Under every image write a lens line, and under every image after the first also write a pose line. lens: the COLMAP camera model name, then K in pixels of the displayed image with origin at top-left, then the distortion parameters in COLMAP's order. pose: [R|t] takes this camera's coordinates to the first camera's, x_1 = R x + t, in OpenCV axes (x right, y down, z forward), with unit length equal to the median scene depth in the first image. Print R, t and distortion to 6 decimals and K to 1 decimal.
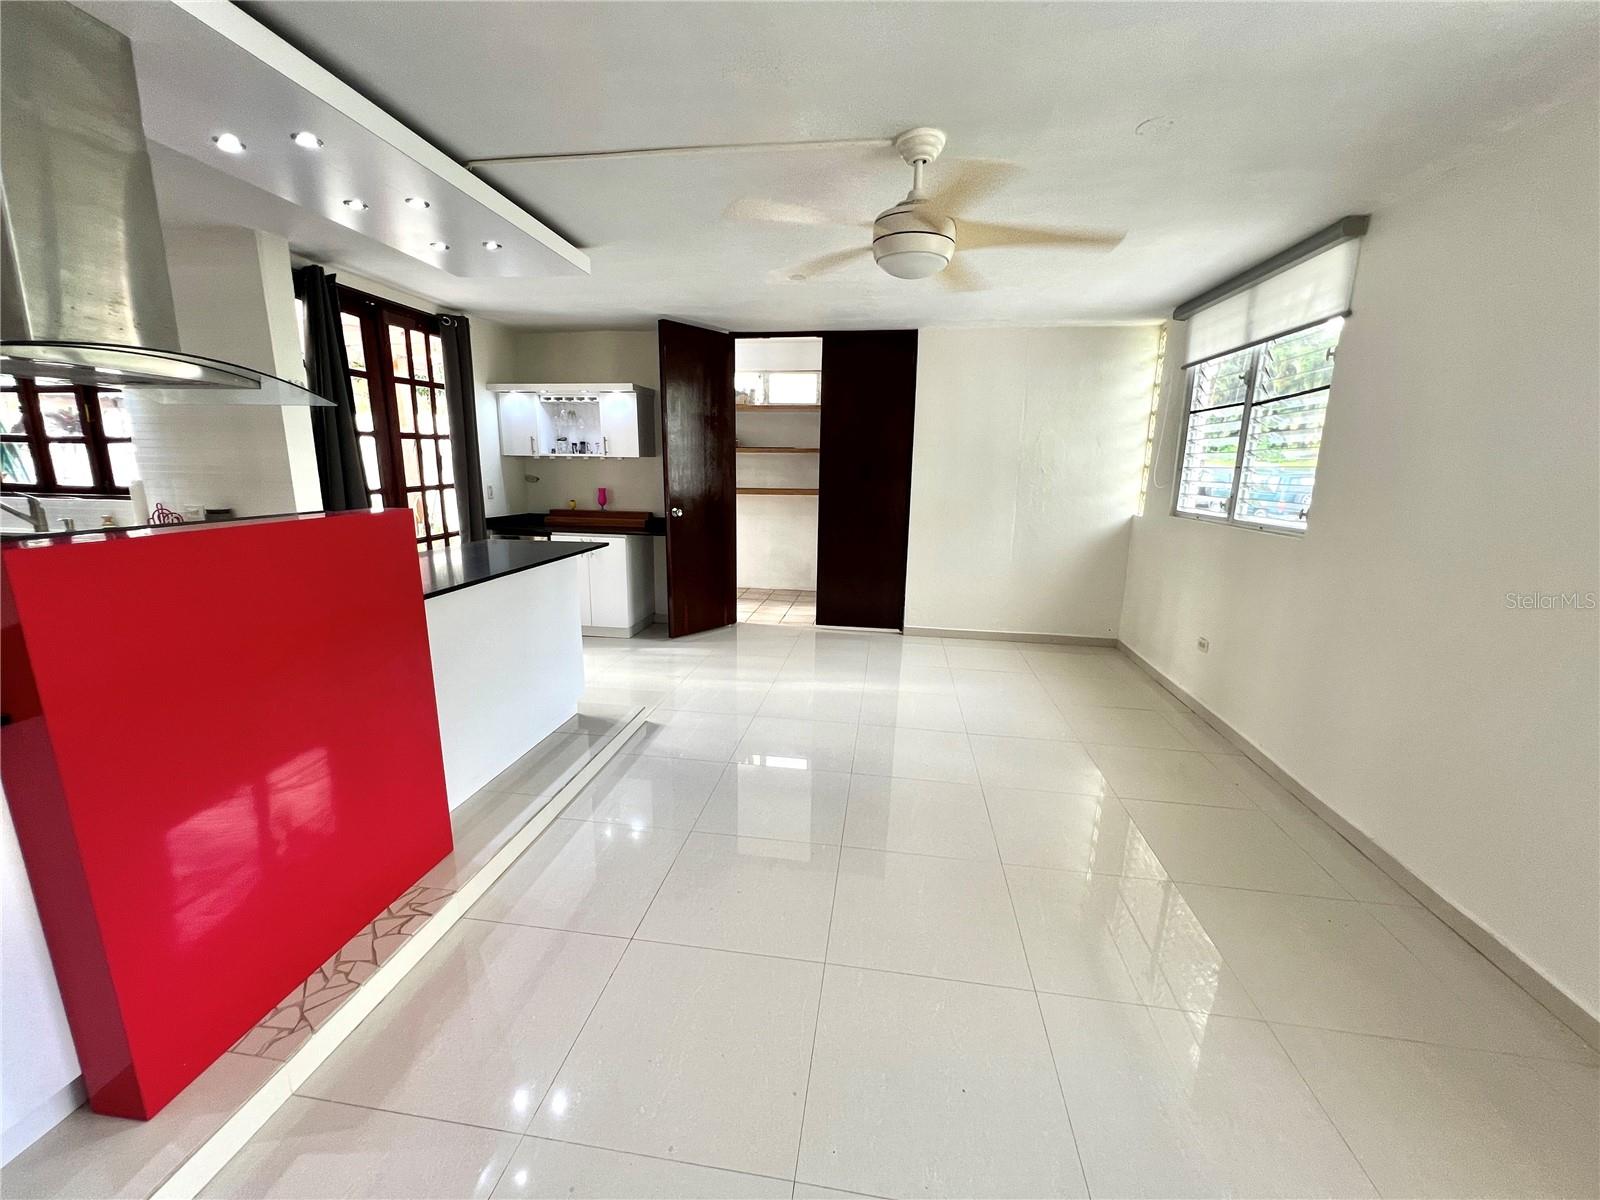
lens RADIAL K [[641.7, 0, 805.5], [0, 641.7, 600.8], [0, 0, 1]] dist [0.000572, 0.000334]
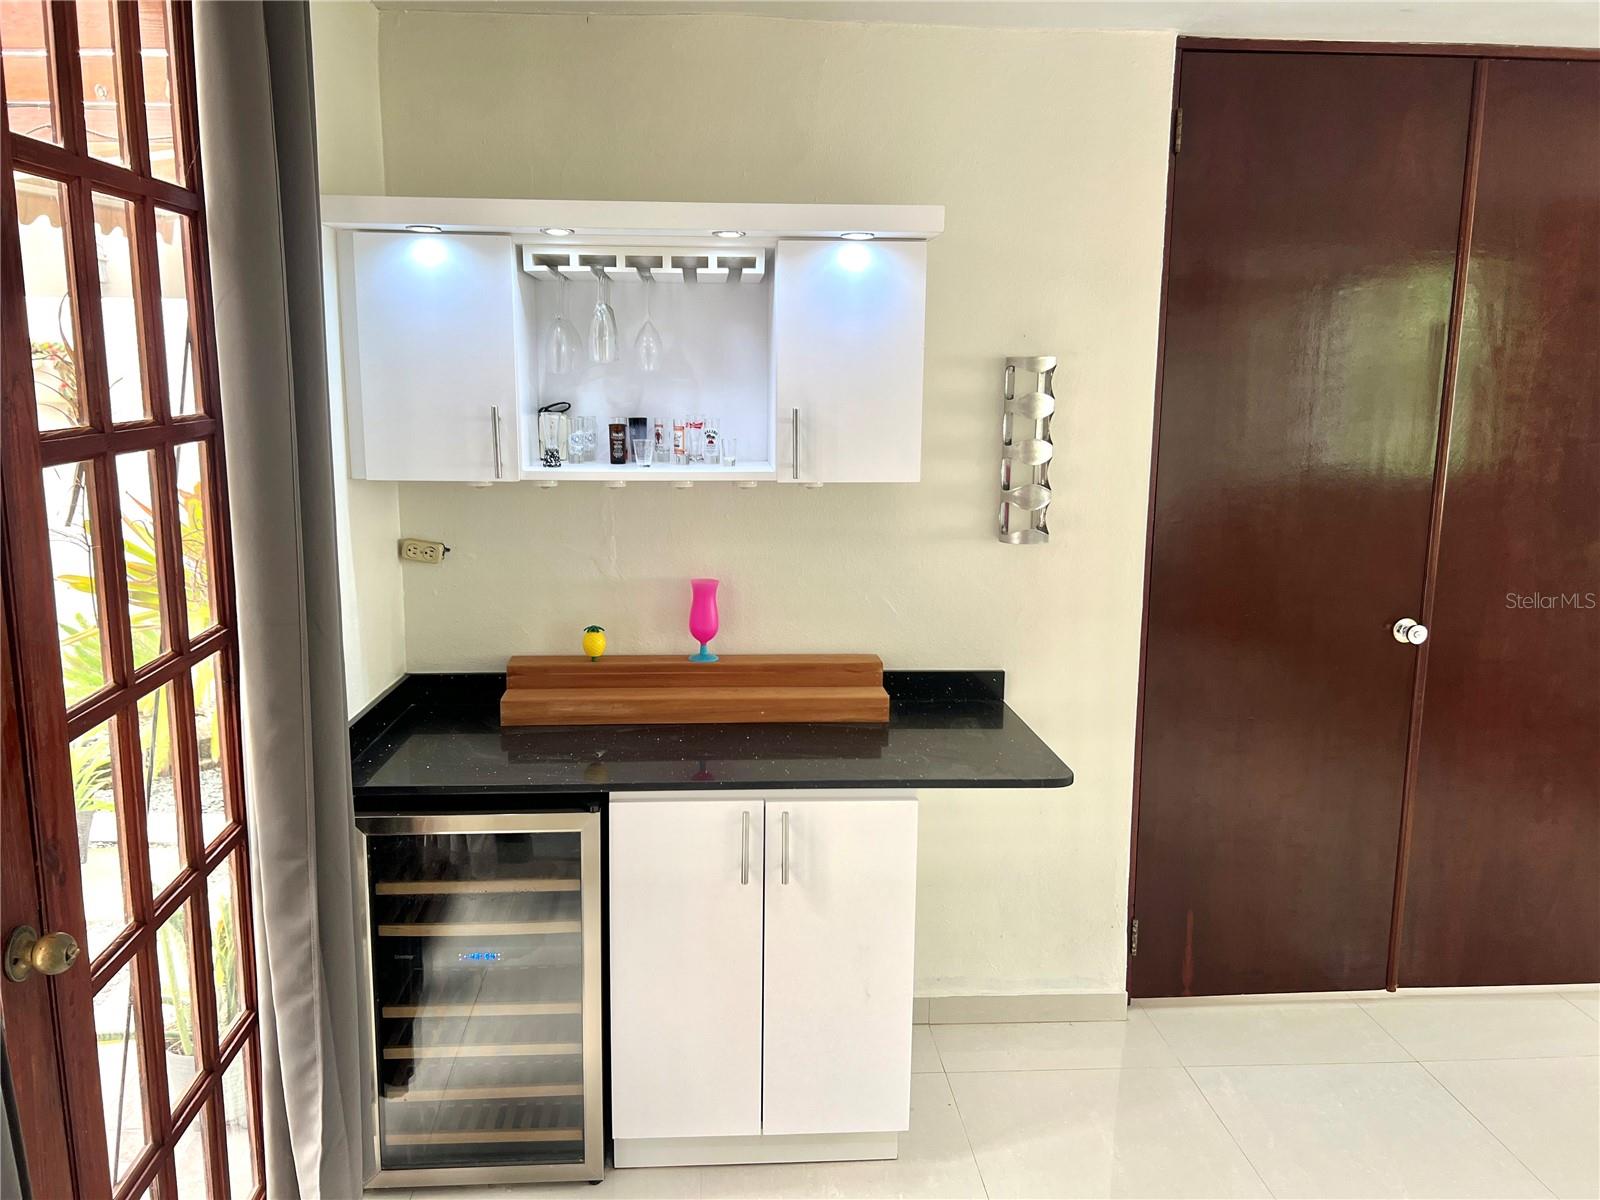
lens RADIAL K [[1218.7, 0, 800.0], [0, 1218.7, 600.0], [0, 0, 1]] dist [0.042020, -0.005967]
pose [[0.976160, -0.044565, 0.212428, -0.451483], [0.051477, 0.998306, -0.027114, -0.174615], [-0.210860, 0.037403, 0.976800, 0.547391]]
